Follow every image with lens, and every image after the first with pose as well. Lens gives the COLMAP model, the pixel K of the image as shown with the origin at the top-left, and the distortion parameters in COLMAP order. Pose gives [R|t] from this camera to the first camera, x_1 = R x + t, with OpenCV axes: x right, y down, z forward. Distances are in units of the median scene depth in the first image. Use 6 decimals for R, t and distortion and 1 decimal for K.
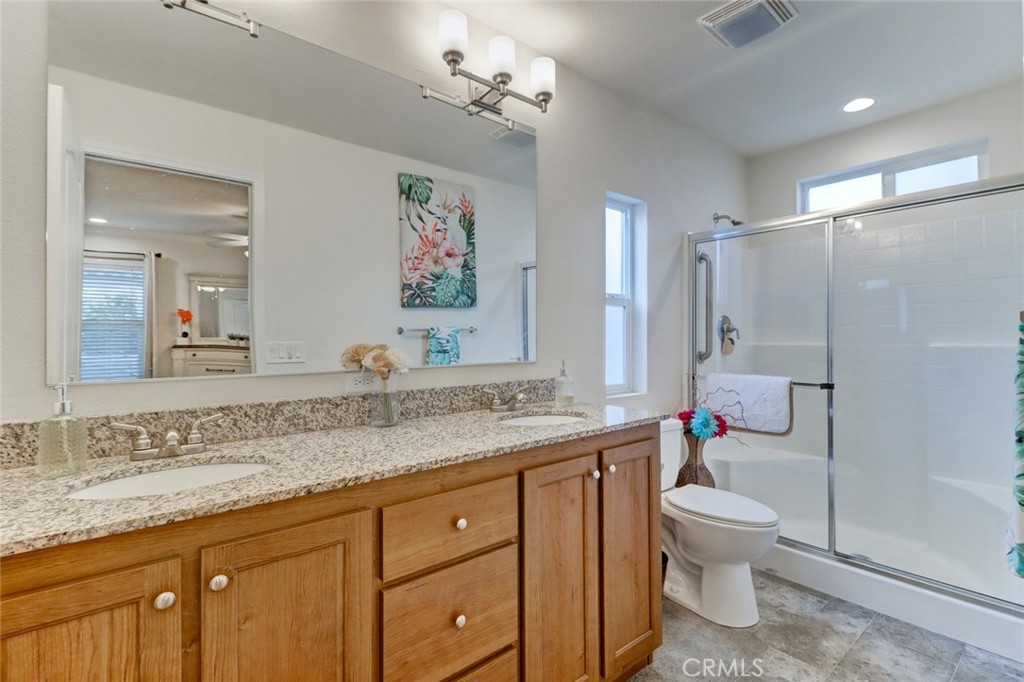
lens RADIAL K [[473.1, 0, 513.2], [0, 473.1, 334.8], [0, 0, 1]] dist [-0.001071, -0.000222]
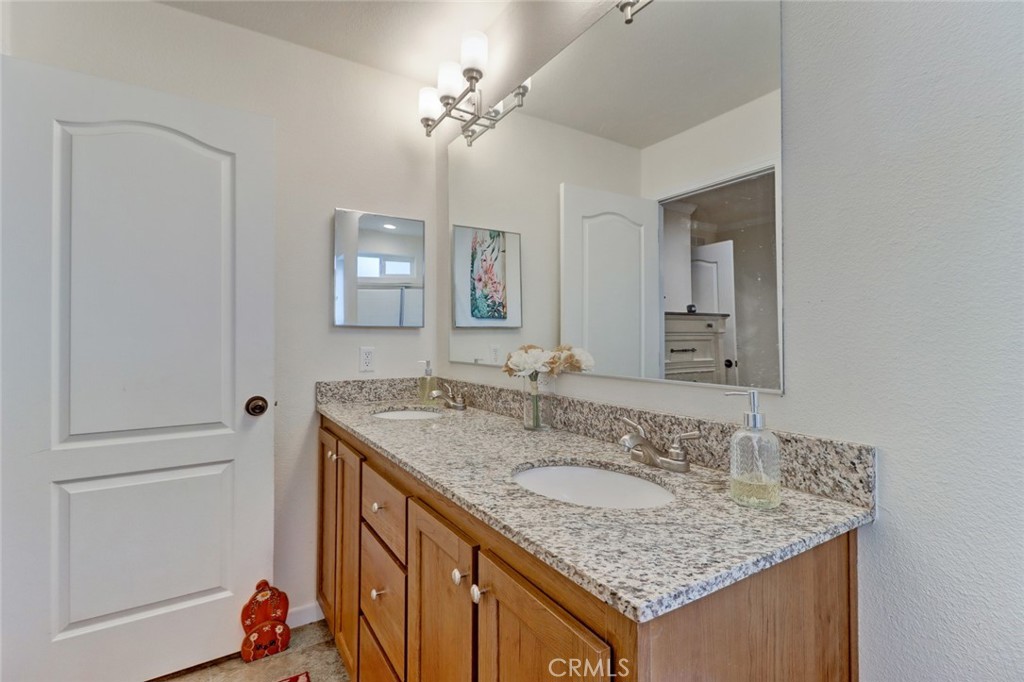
lens RADIAL K [[473.1, 0, 513.2], [0, 473.1, 334.8], [0, 0, 1]] dist [-0.001071, -0.000222]
pose [[-0.115684, -0.003690, -0.993279, 0.634774], [0.005287, 0.999977, -0.004331, 0.003075], [0.993272, -0.005752, -0.115662, 0.971252]]
